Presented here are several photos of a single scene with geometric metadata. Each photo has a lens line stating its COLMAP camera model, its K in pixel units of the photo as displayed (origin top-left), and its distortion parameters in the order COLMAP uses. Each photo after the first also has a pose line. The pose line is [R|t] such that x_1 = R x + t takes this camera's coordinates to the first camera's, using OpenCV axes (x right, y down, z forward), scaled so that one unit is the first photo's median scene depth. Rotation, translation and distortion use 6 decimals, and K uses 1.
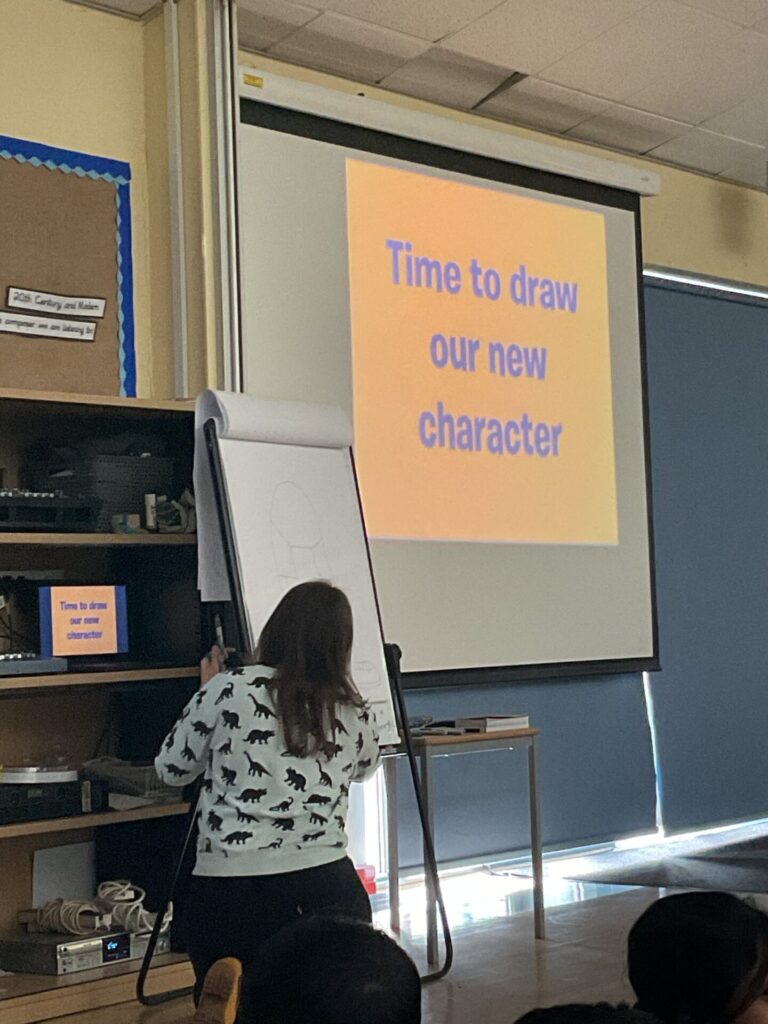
lens RADIAL K [[2251.7, 0, 384.0], [0, 2251.7, 512.0], [0, 0, 1]] dist [0.066725, 0.465779]
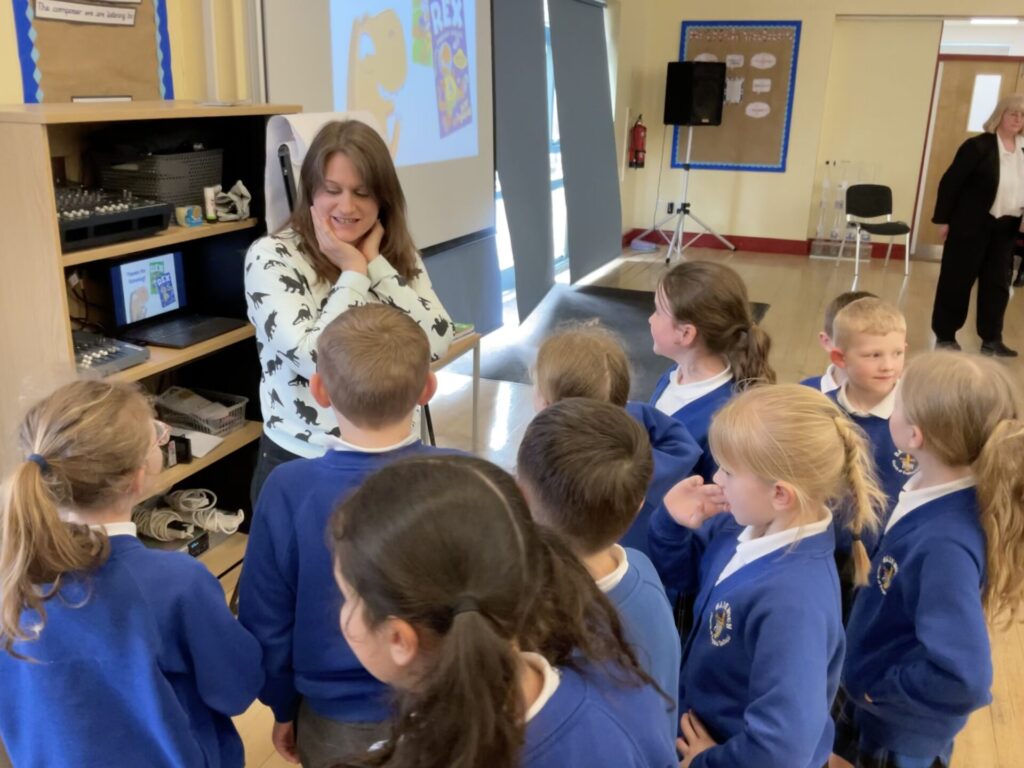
lens RADIAL K [[950.9, 0, 512.0], [0, 950.9, 384.0], [0, 0, 1]] dist [-0.003170, -0.013027]
pose [[0.953575, -0.036999, 0.298873, -0.104314], [-0.069596, 0.938486, 0.338230, -0.087702], [-0.293002, -0.343328, 0.892343, 0.488243]]
